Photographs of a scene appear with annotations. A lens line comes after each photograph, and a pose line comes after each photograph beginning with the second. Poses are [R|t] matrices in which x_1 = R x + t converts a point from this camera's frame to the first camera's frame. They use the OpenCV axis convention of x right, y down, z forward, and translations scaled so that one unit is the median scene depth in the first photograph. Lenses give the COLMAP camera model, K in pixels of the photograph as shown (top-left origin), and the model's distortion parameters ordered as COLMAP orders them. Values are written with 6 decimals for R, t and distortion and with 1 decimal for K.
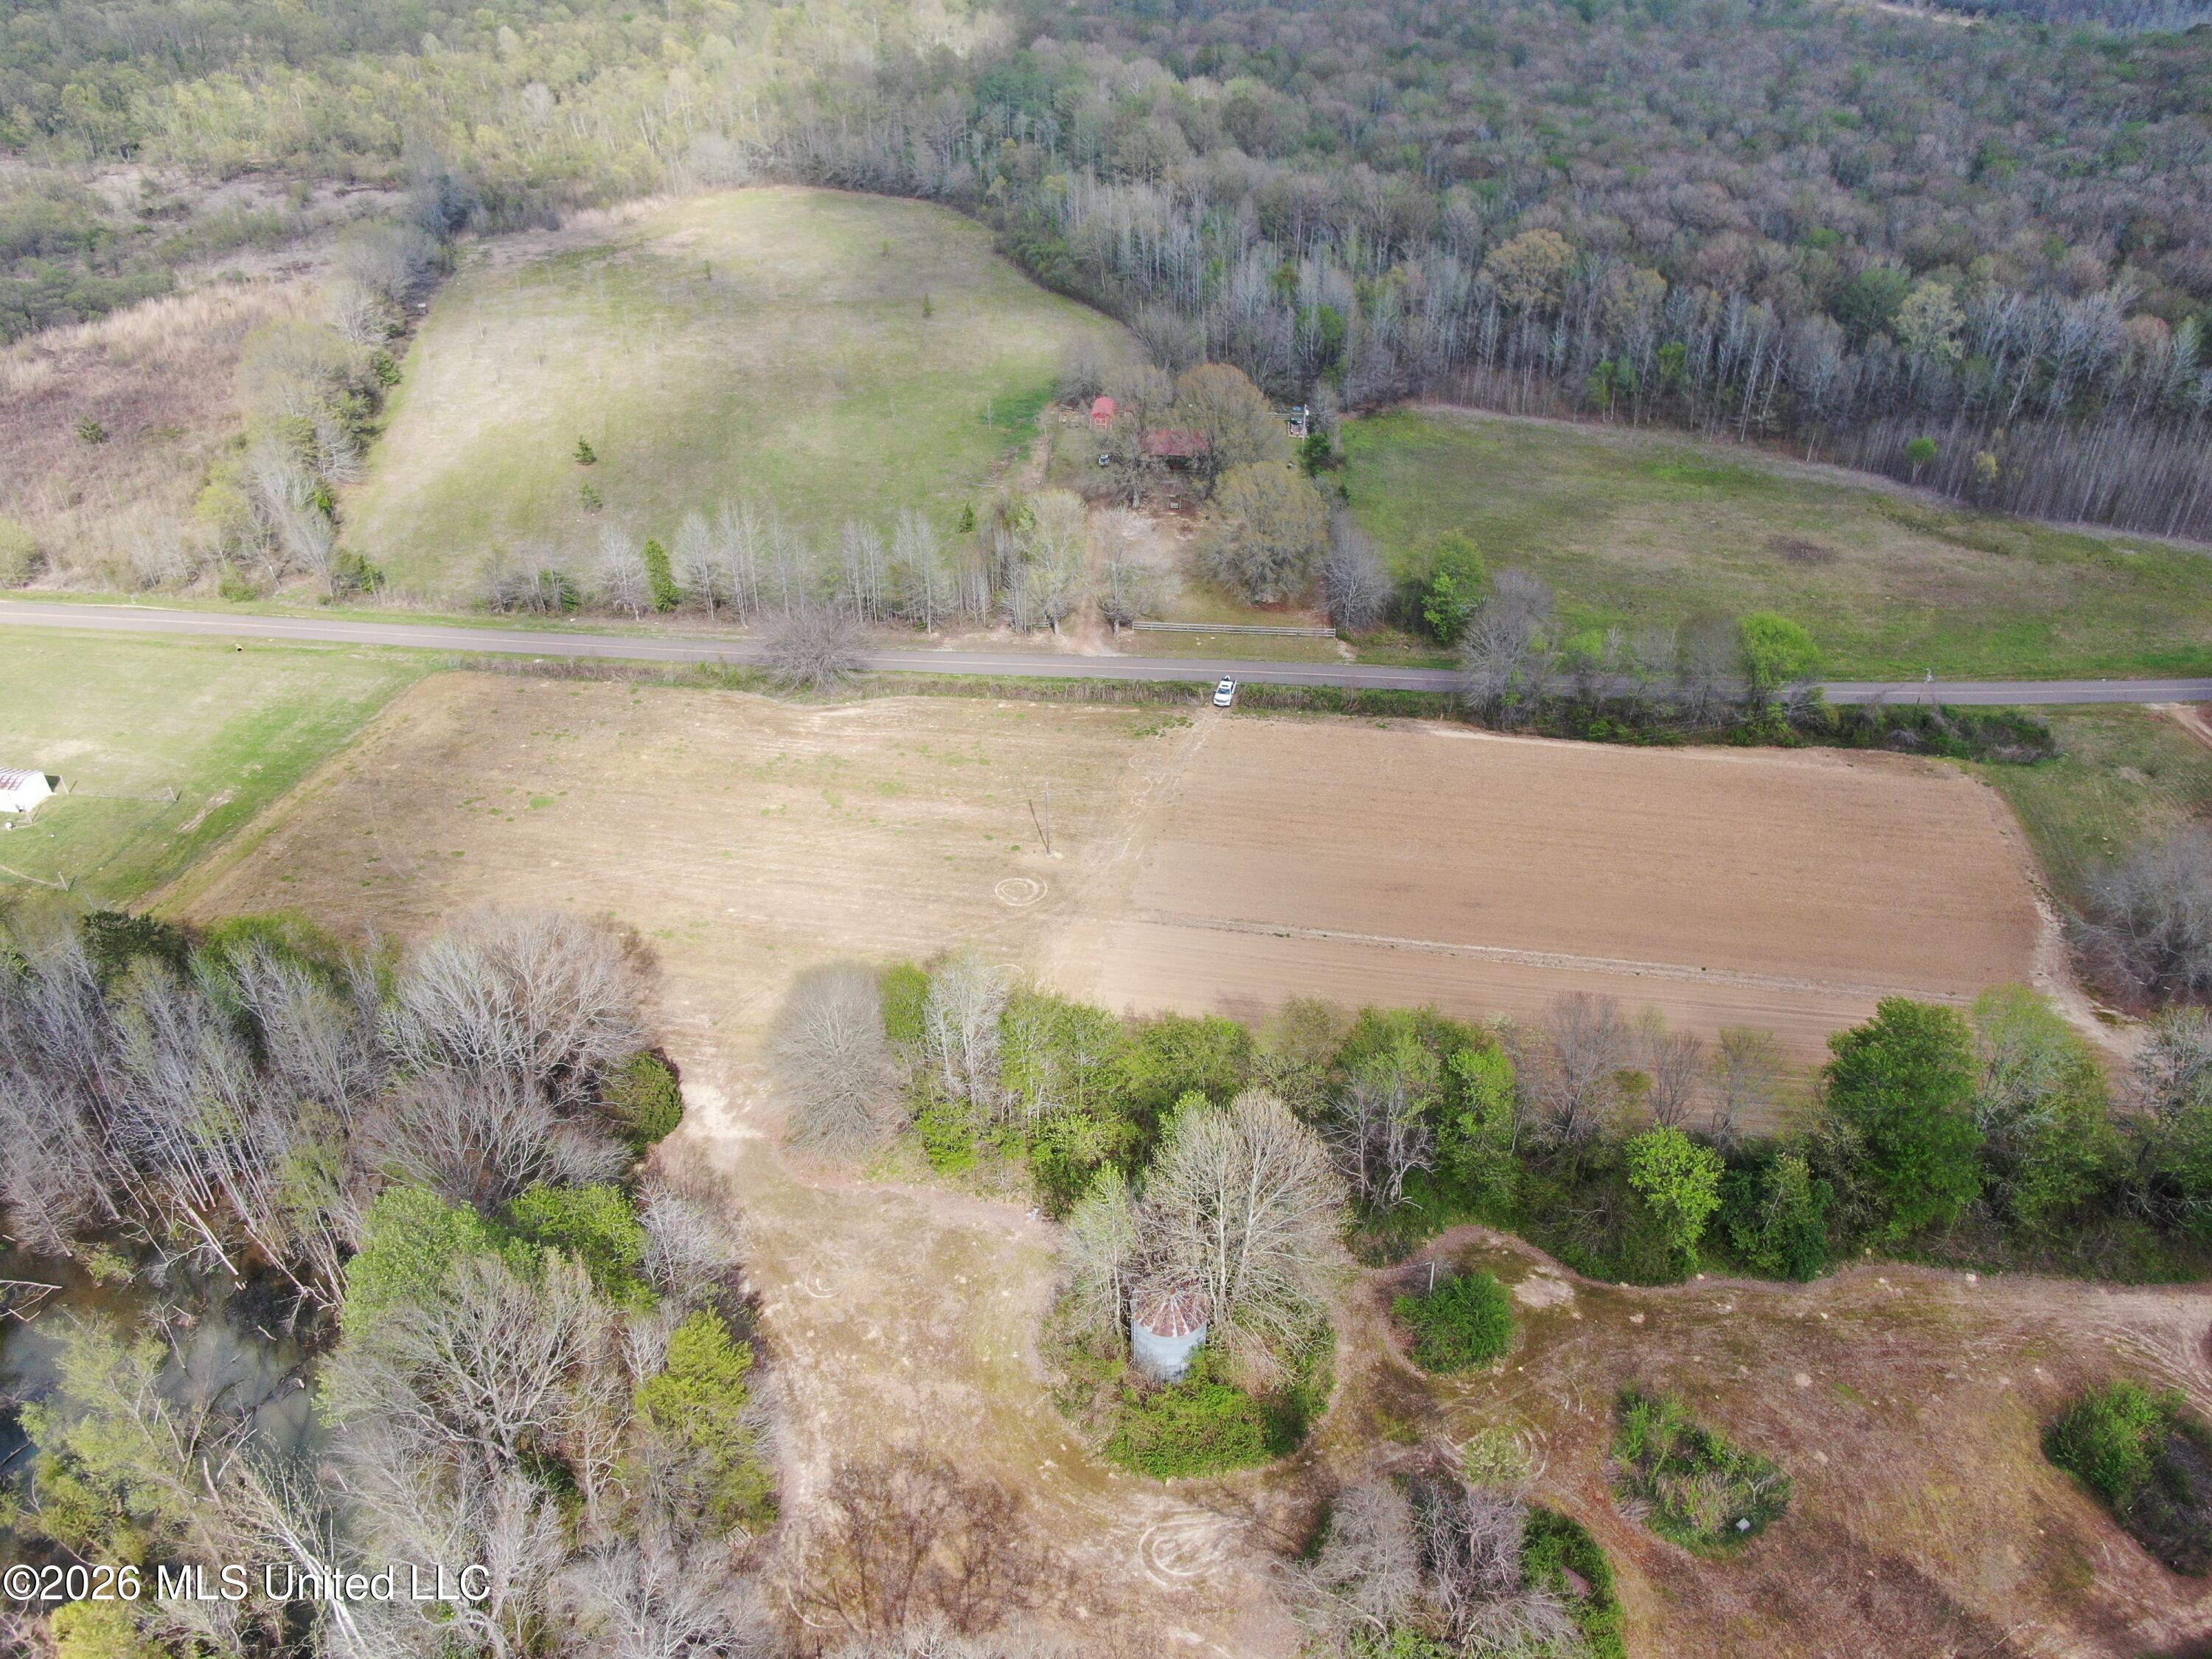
lens RADIAL K [[1588.9, 0, 1106.0], [0, 1588.9, 829.5], [0, 0, 1]] dist [-0.017587, 0.005436]
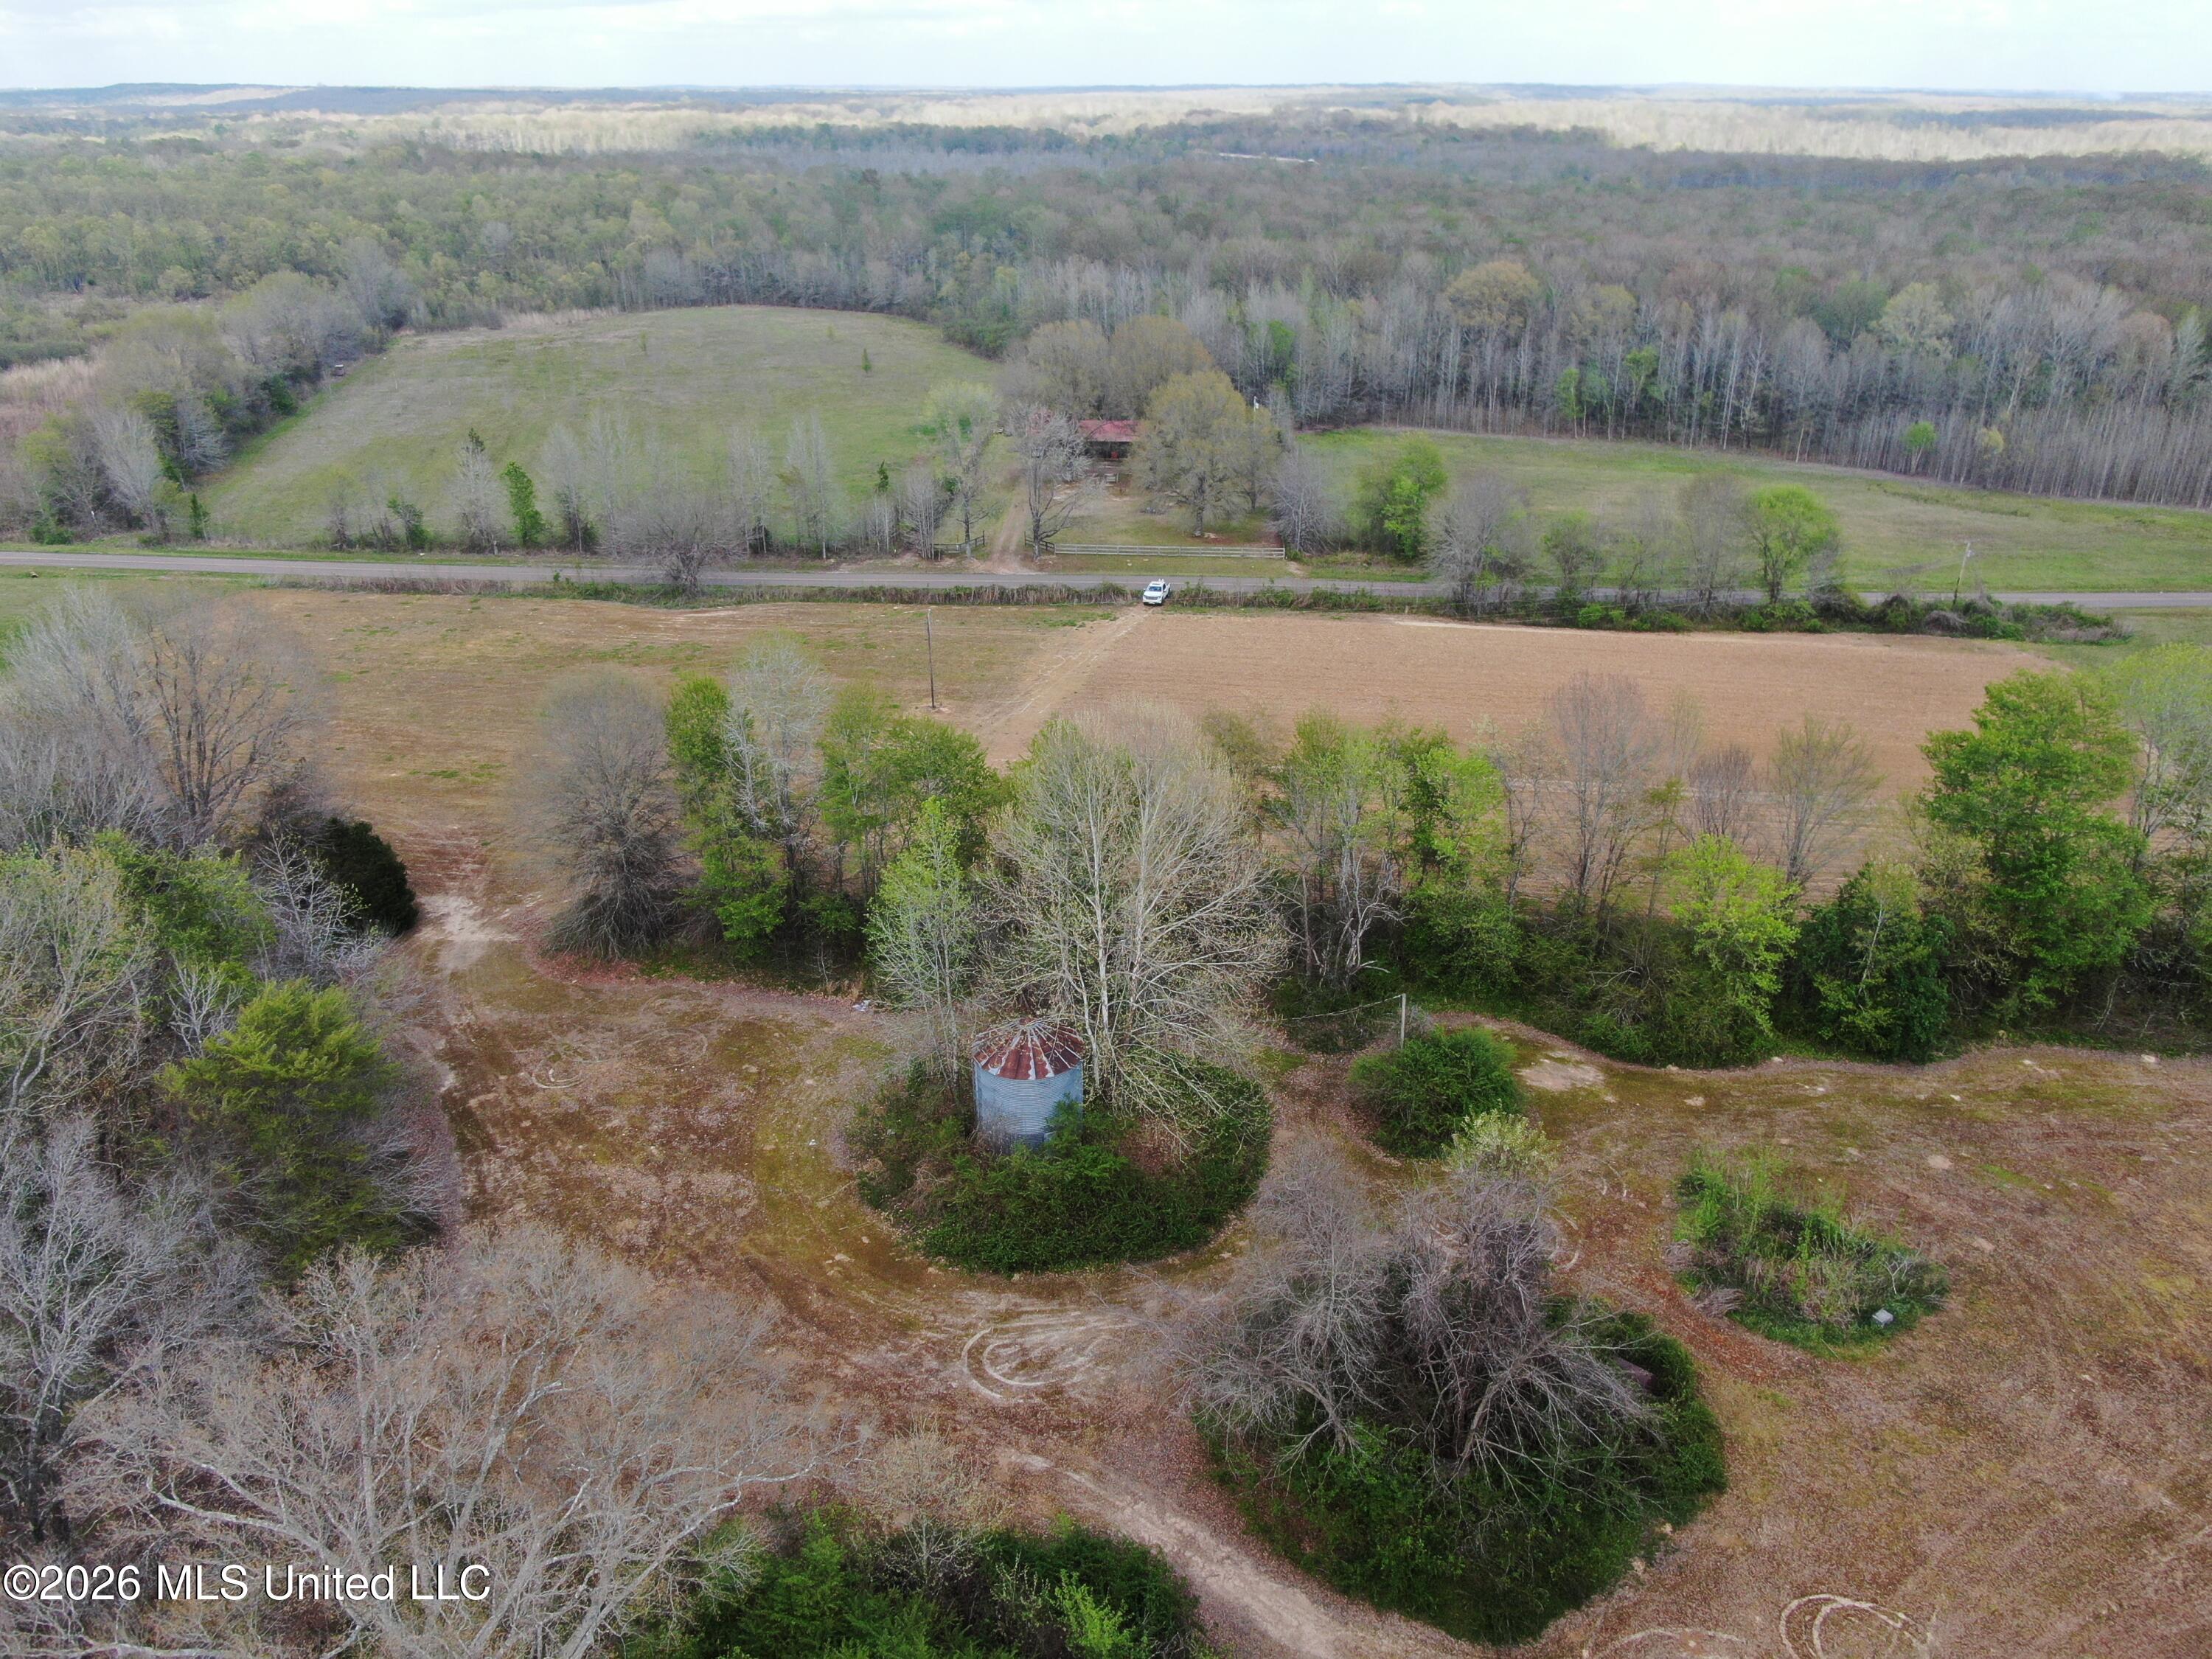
lens RADIAL K [[1591.6, 0, 1106.0], [0, 1591.6, 829.5], [0, 0, 1]] dist [-0.022636, 0.010799]
pose [[0.999955, -0.001974, 0.009291, 0.041282], [0.003519, 0.985566, -0.169255, 0.196669], [-0.008823, 0.169280, 0.985529, 0.178708]]
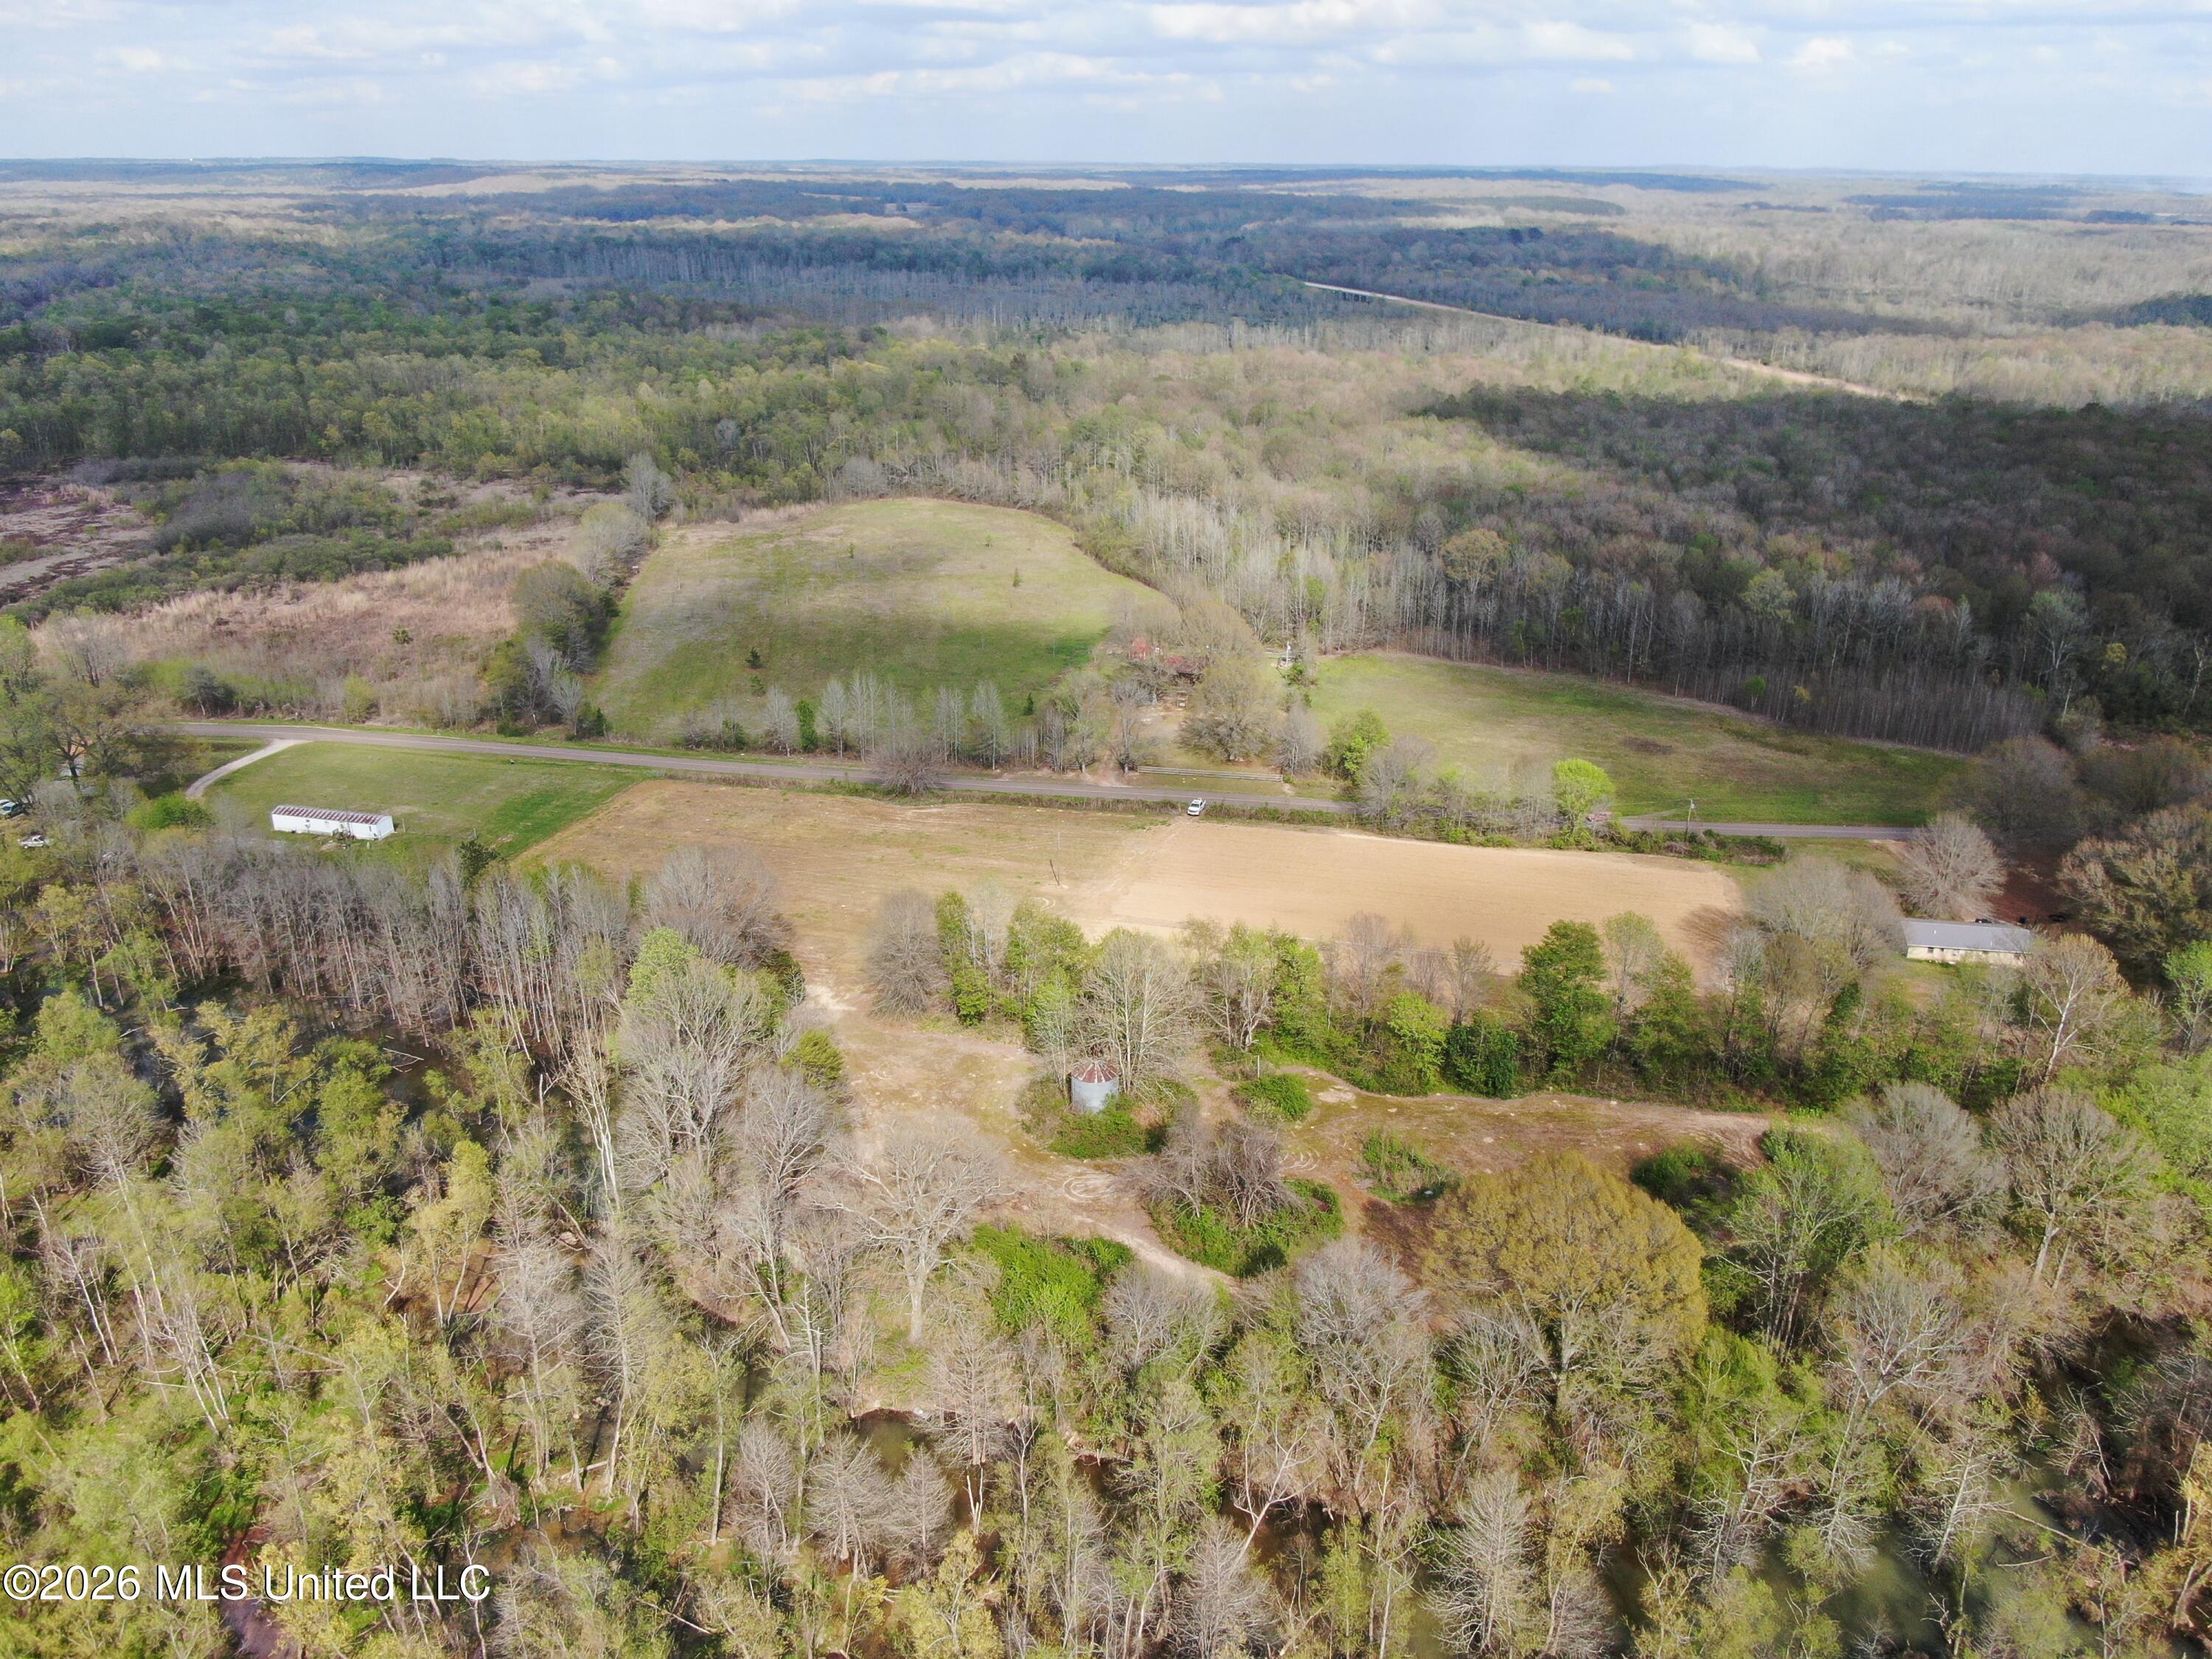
lens RADIAL K [[1588.9, 0, 1106.0], [0, 1588.9, 829.5], [0, 0, 1]] dist [-0.017587, 0.005436]
pose [[0.997355, 0.036840, -0.062652, 0.088318], [-0.048940, 0.977709, -0.204179, 0.238103], [0.053734, 0.206706, 0.976927, -0.402570]]
